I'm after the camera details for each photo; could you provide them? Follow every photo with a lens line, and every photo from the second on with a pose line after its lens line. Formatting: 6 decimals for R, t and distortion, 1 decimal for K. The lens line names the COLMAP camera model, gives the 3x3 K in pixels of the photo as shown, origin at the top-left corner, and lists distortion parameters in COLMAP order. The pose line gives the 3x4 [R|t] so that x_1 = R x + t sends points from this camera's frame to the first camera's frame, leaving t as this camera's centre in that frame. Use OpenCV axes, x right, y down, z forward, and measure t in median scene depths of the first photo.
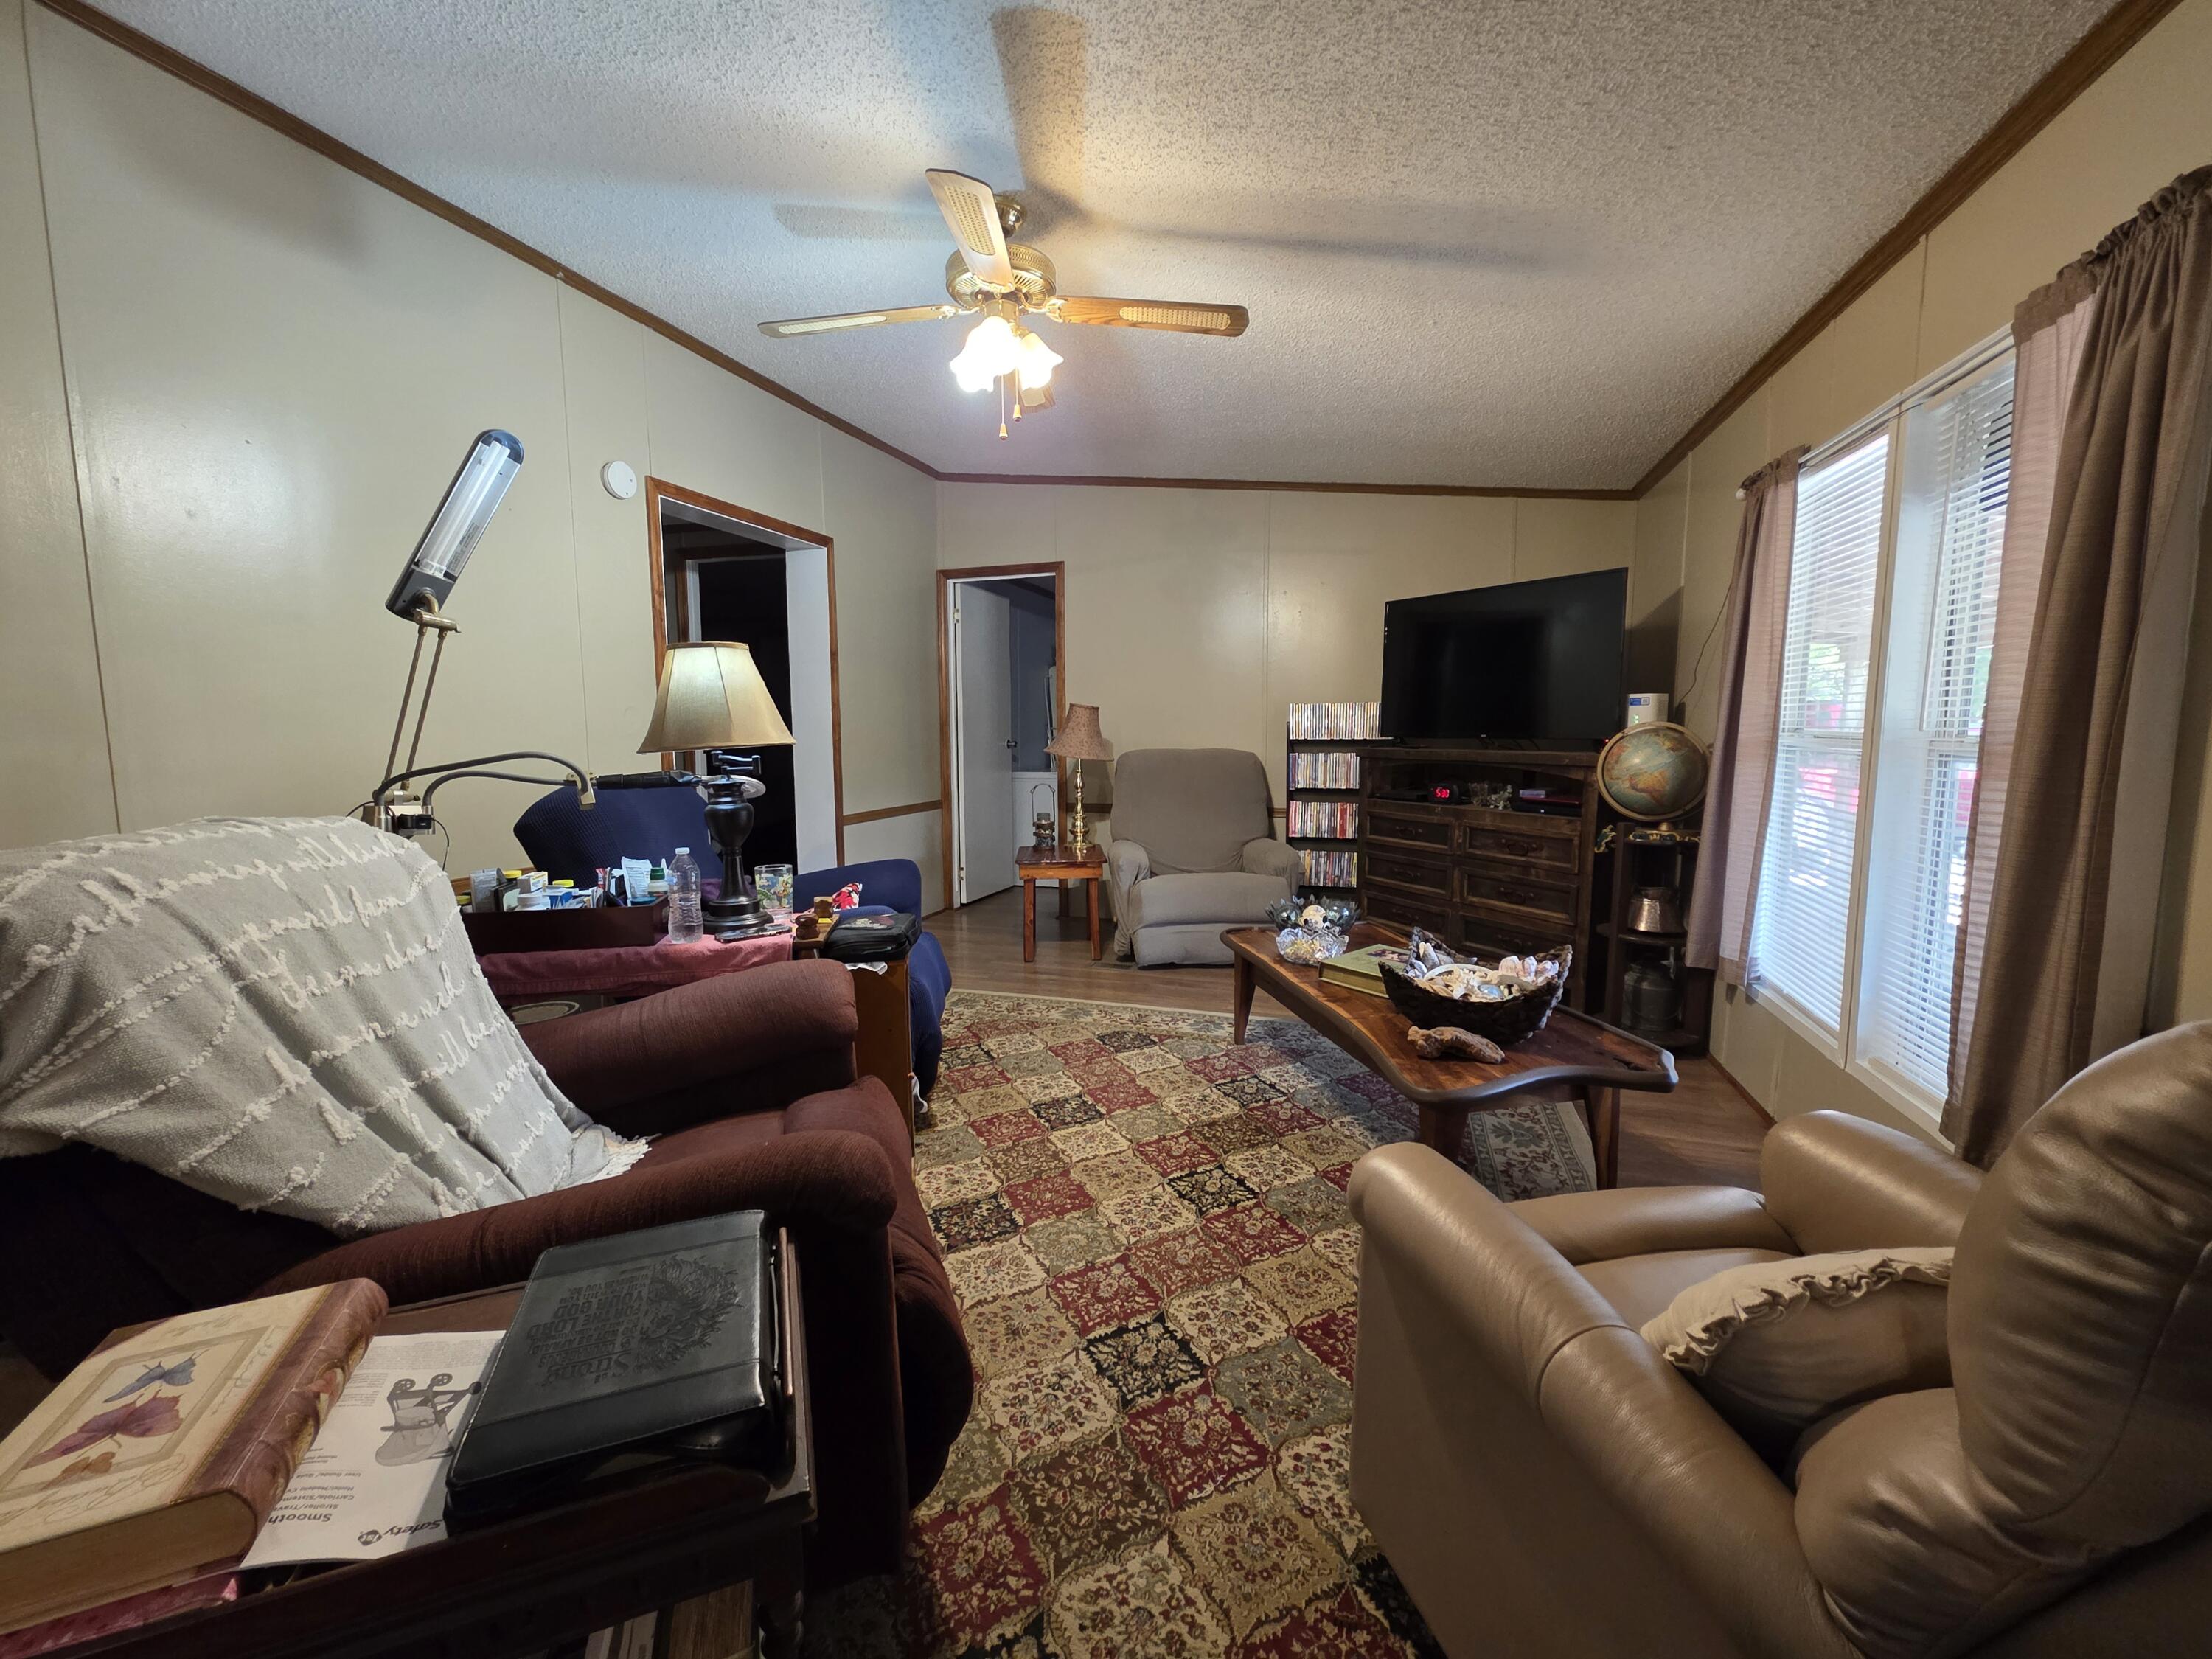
lens RADIAL K [[890.4, 0, 1107.6], [0, 890.4, 818.0], [0, 0, 1]] dist [0.002035, 0.000533]
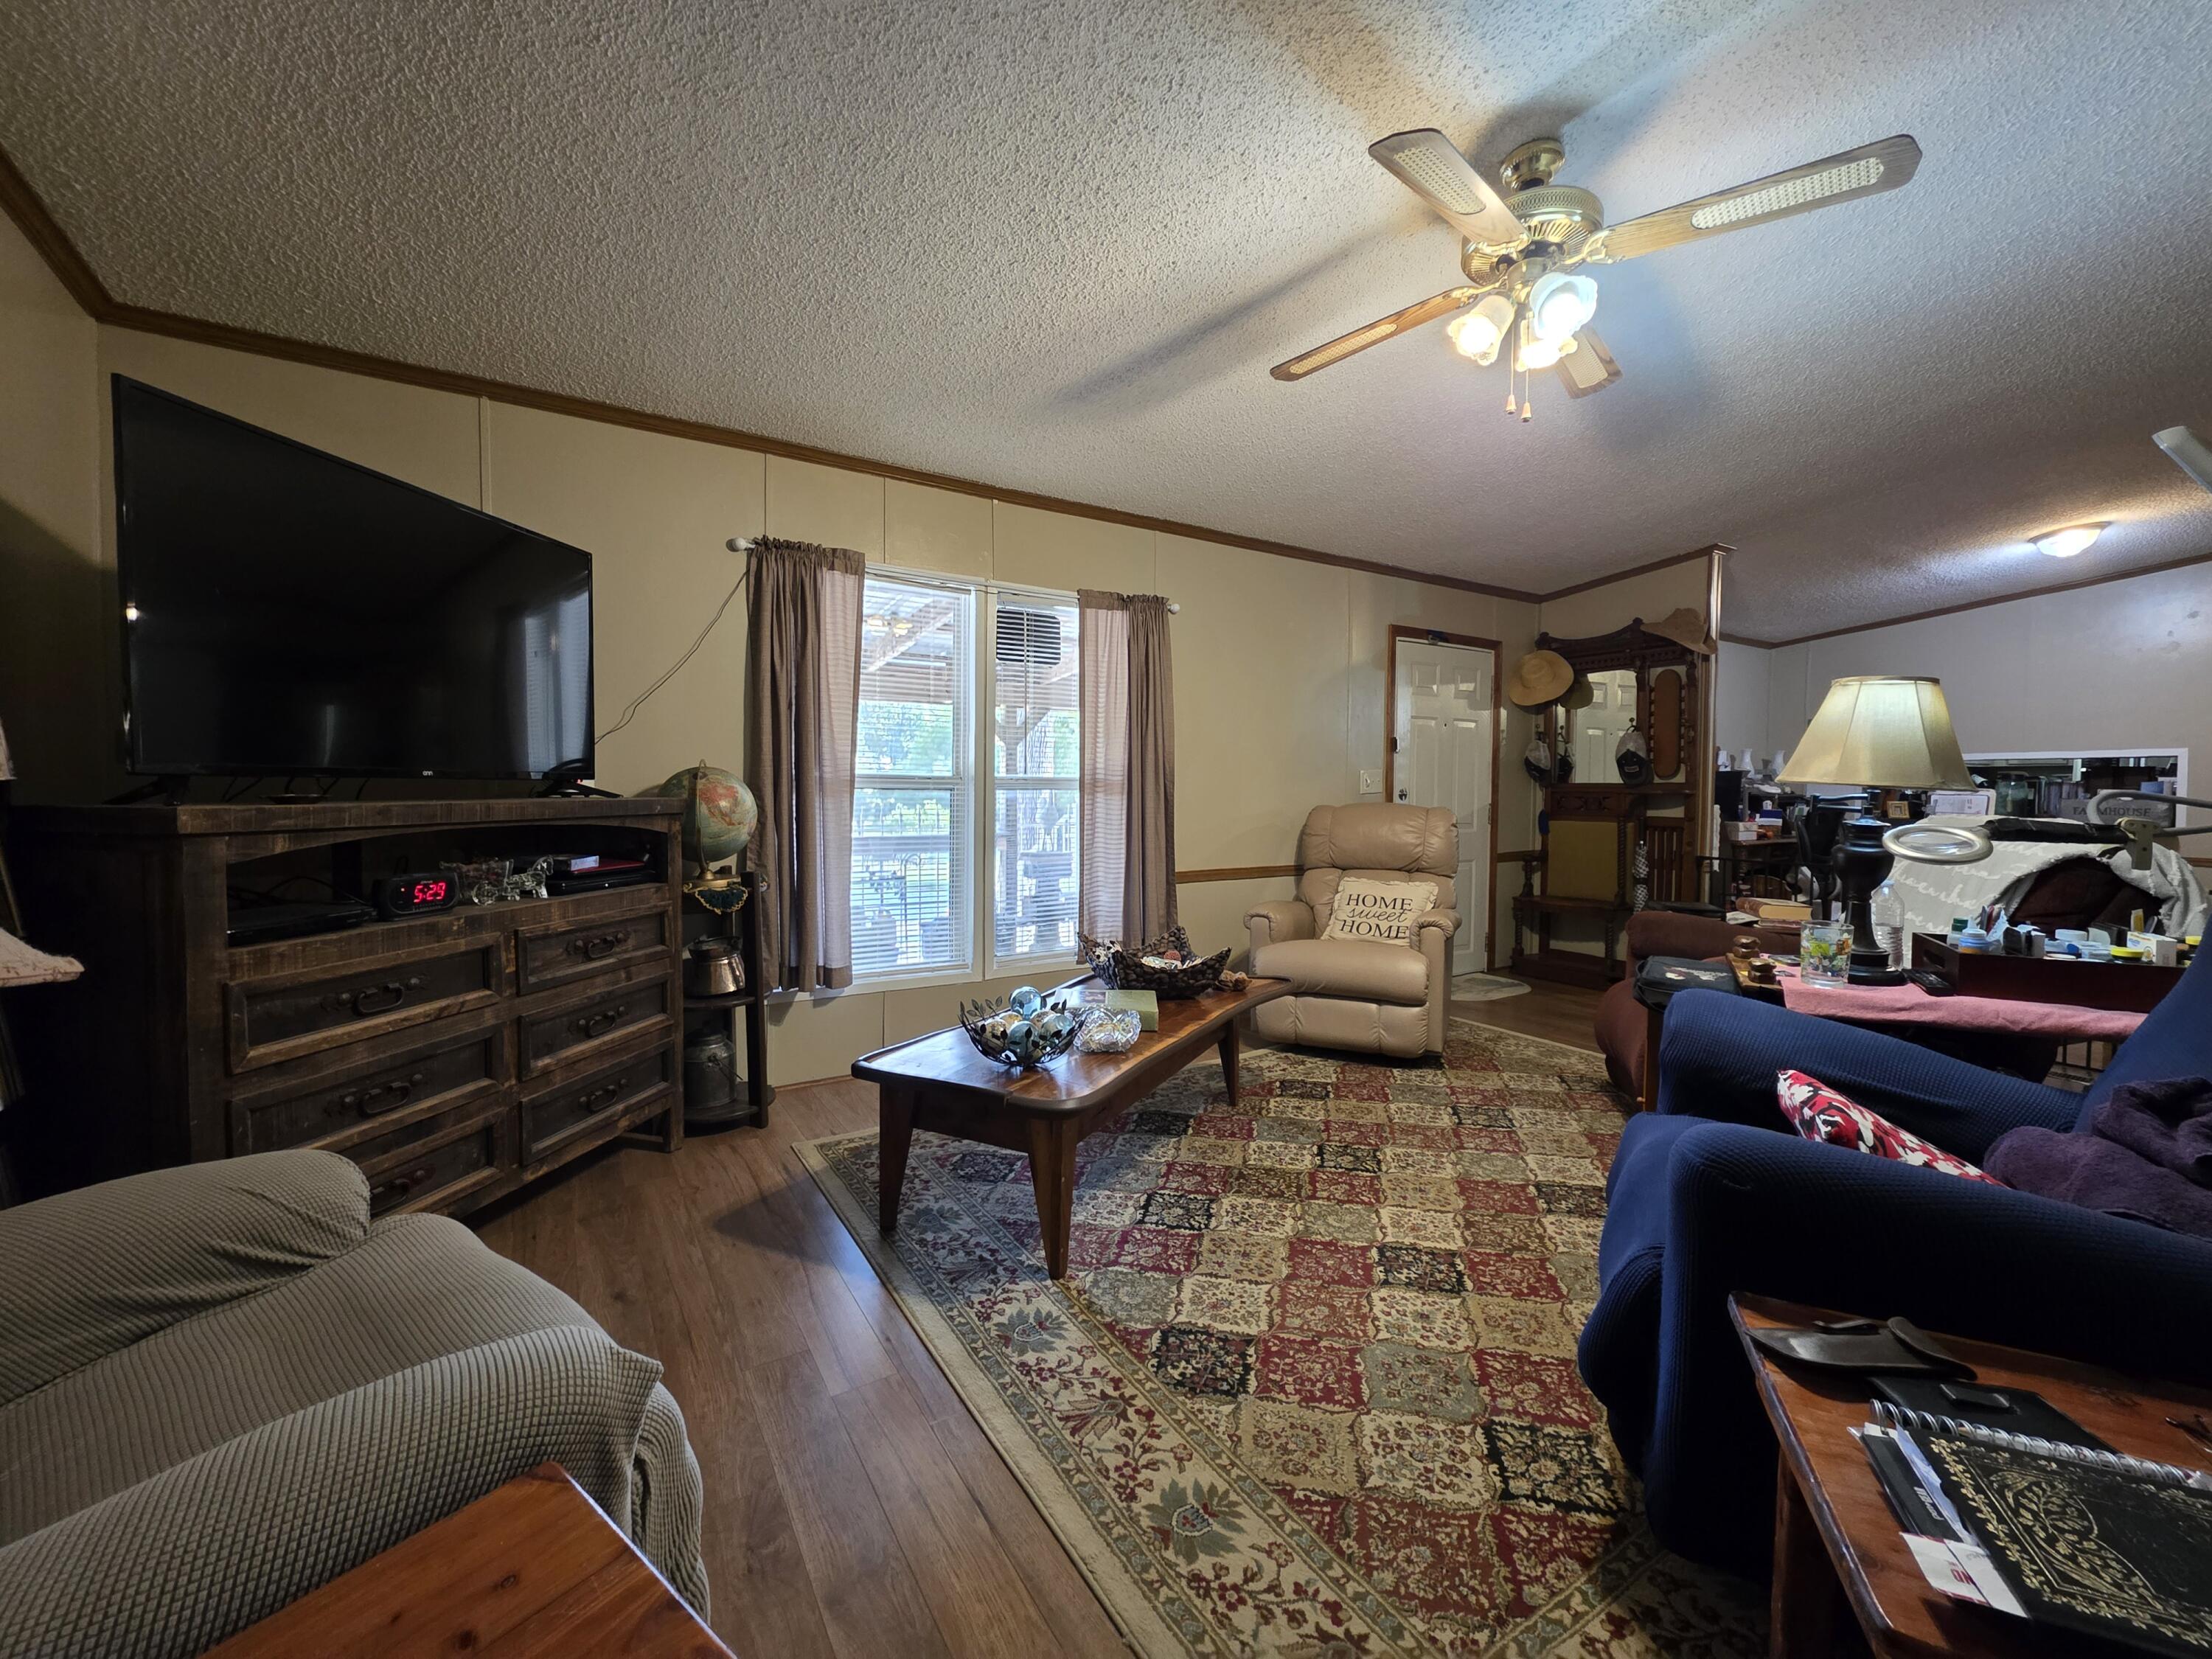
lens RADIAL K [[759.9, 0, 1101.5], [0, 759.9, 848.5], [0, 0, 1]] dist [0.001510, 0.000110]
pose [[-0.715919, -0.060663, 0.695543, -0.296356], [0.065590, 0.985969, 0.153504, -0.164062], [-0.695095, 0.155517, -0.701895, 1.644592]]
